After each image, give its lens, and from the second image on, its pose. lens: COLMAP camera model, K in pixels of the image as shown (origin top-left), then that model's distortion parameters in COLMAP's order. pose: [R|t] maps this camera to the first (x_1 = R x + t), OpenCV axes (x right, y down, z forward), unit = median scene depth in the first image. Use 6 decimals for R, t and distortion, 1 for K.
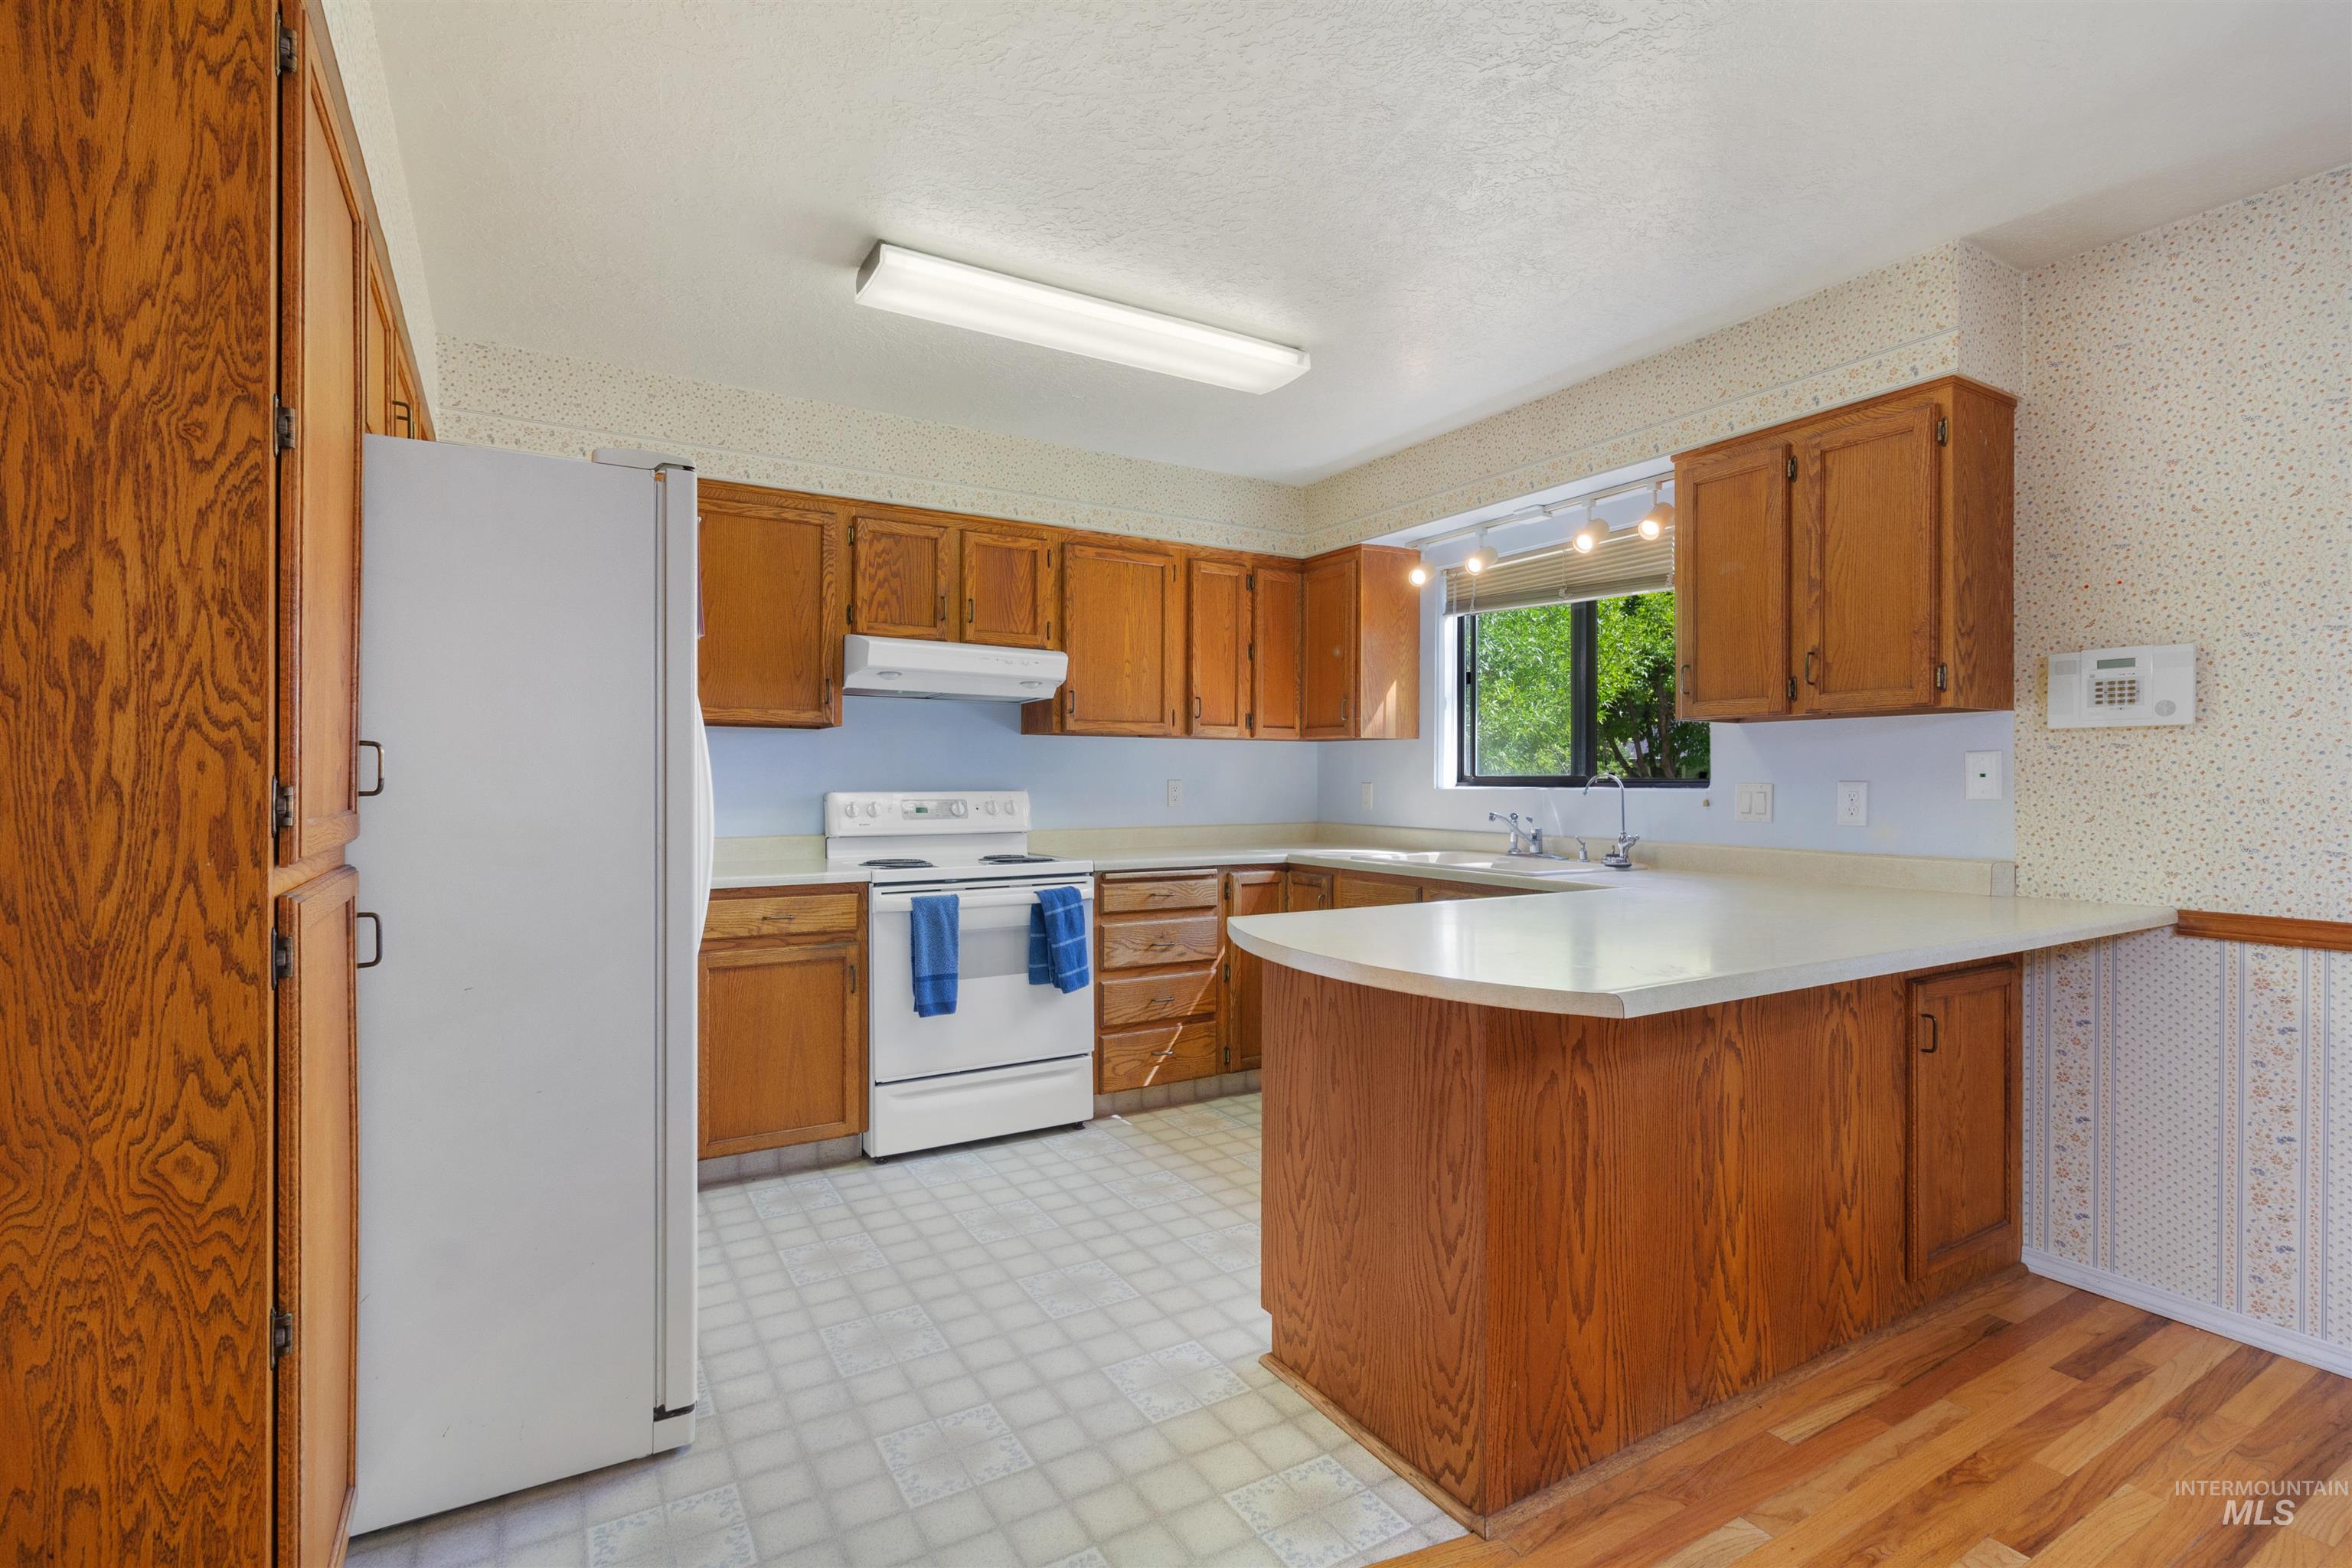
lens RADIAL K [[1085.3, 0, 1180.7], [0, 1085.3, 781.1], [0, 0, 1]] dist [0.003793, -0.000731]
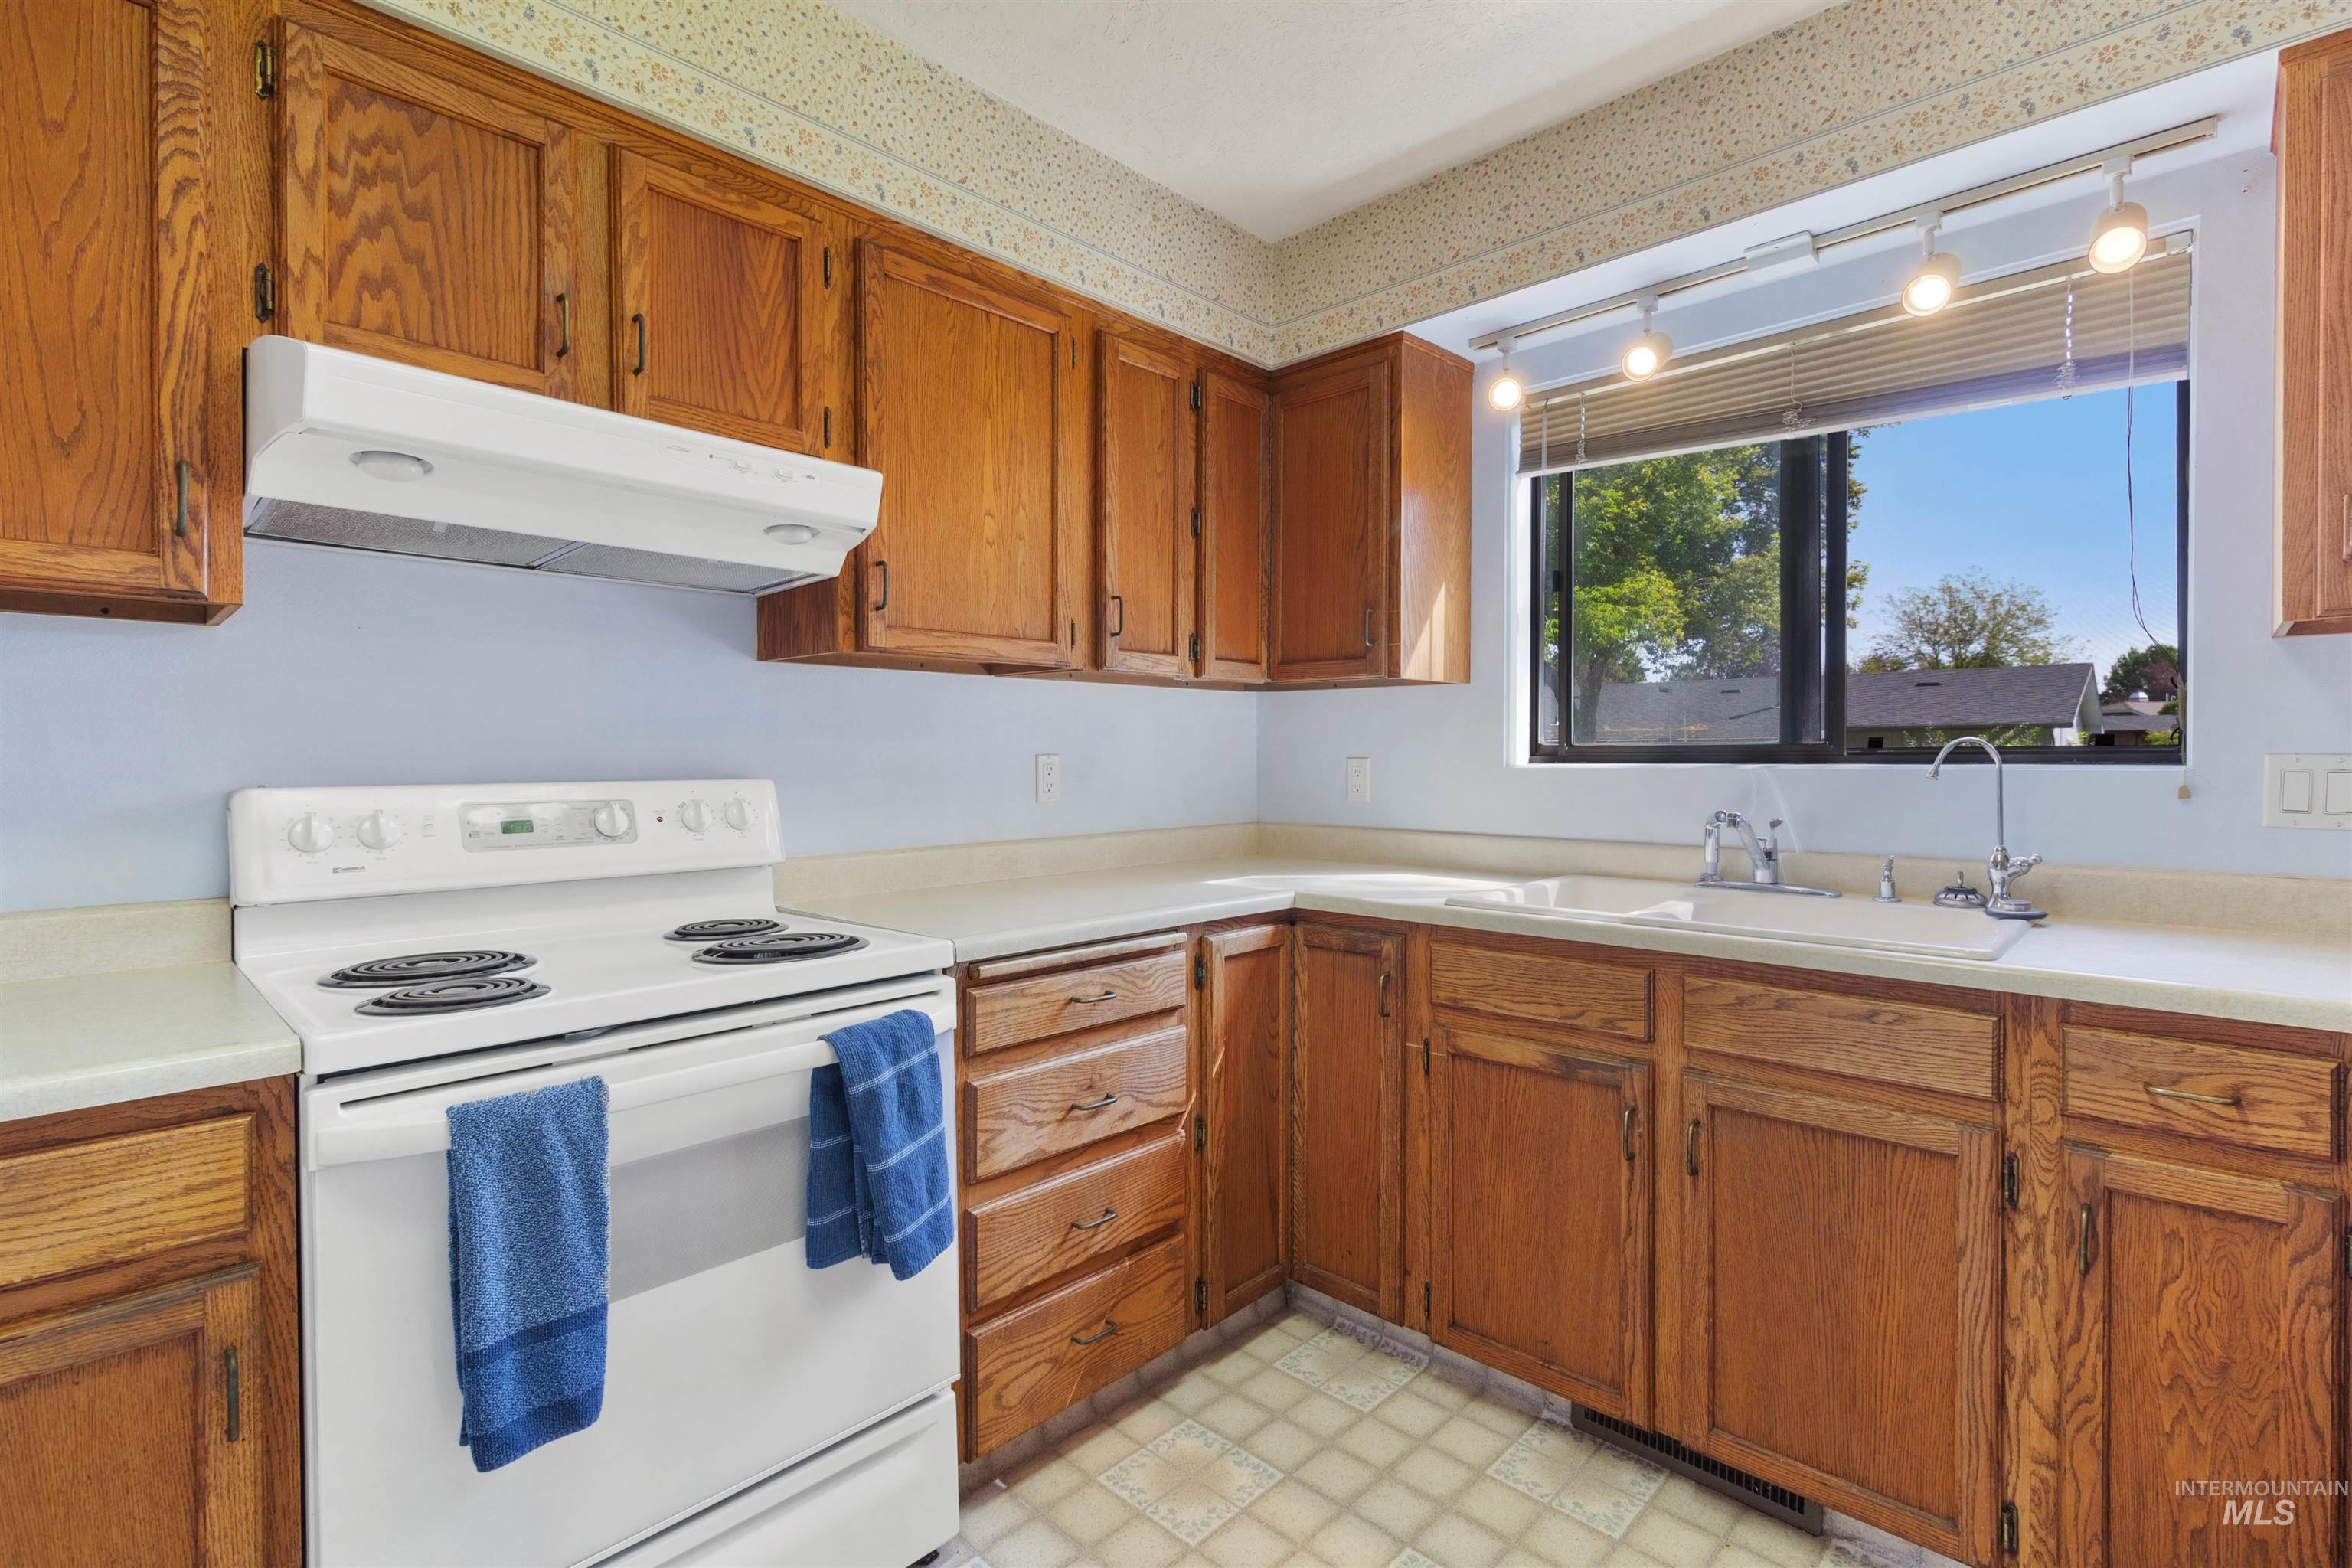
lens RADIAL K [[1085.3, 0, 1181.1], [0, 1085.3, 771.0], [0, 0, 1]] dist [0.003793, -0.000731]
pose [[0.964661, -0.007739, 0.263382, -0.145574], [0.004943, 0.999924, 0.011275, 0.001652], [-0.263450, -0.009574, 0.964626, 0.763079]]
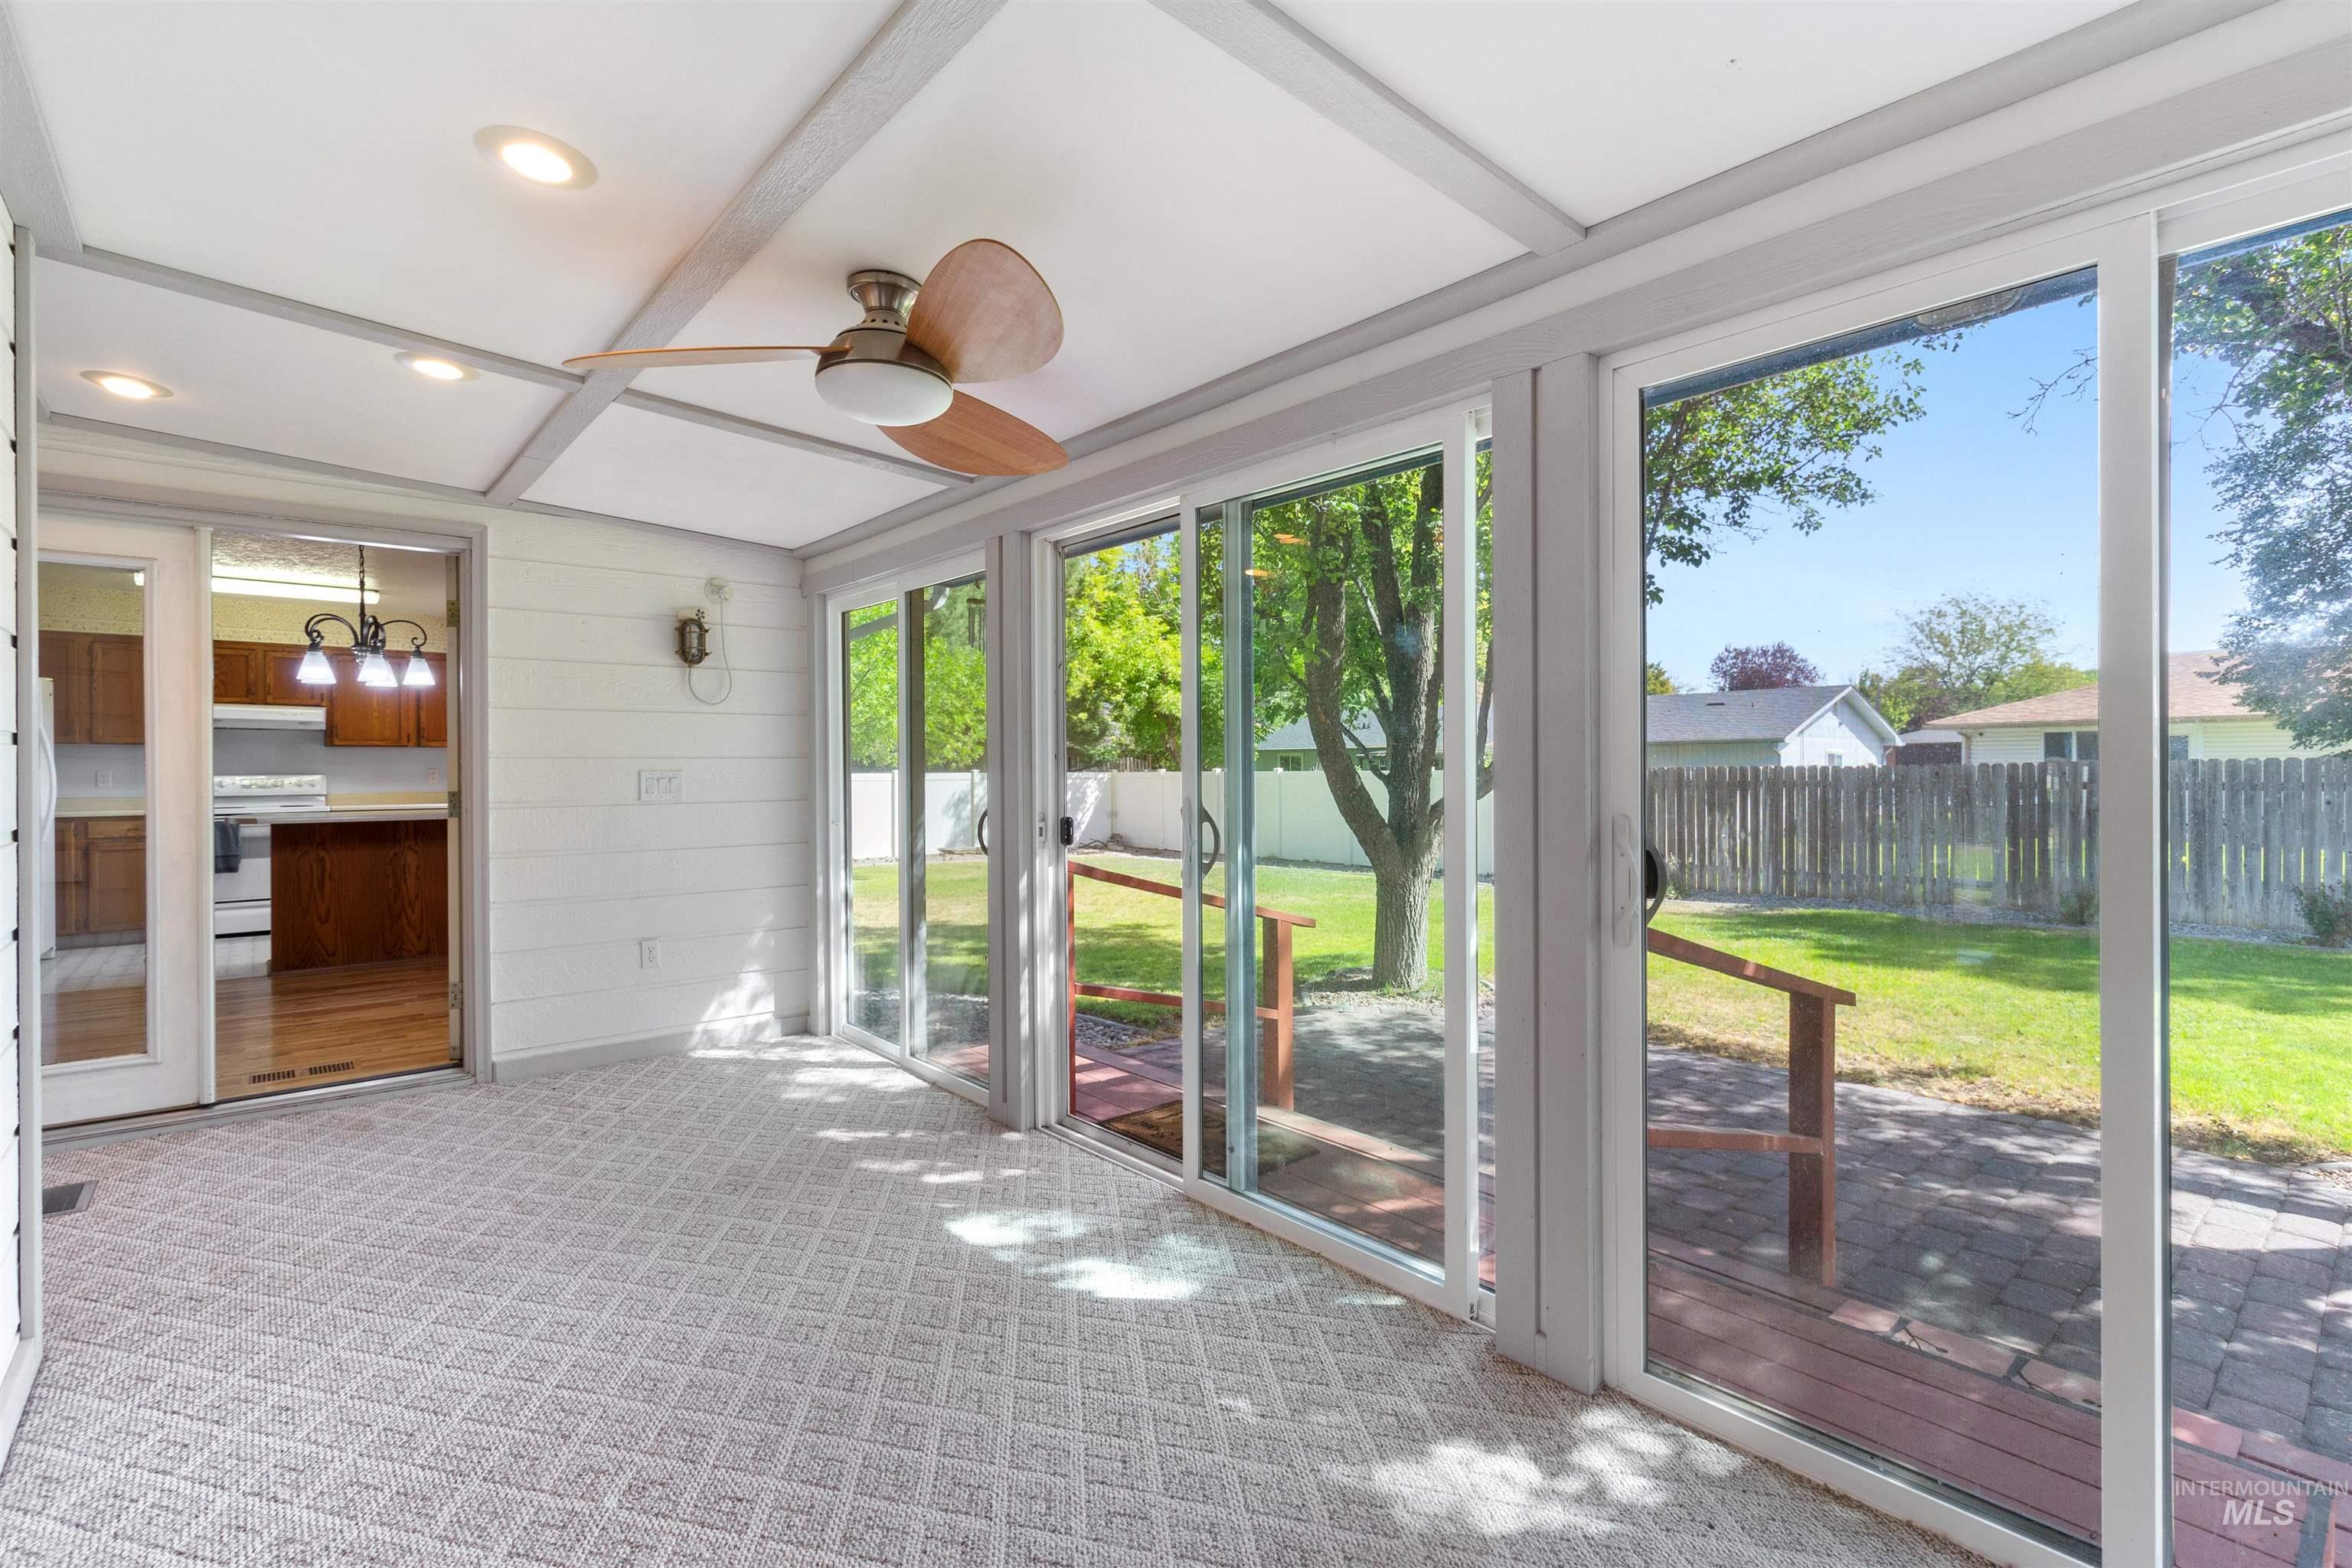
lens RADIAL K [[1085.3, 0, 1183.1], [0, 1085.3, 772.0], [0, 0, 1]] dist [0.003793, -0.000731]
pose [[0.985551, -0.008133, 0.169182, 1.669213], [0.008215, 0.999966, 0.000213, 0.025321], [-0.169178, 0.001180, 0.985585, -1.928767]]
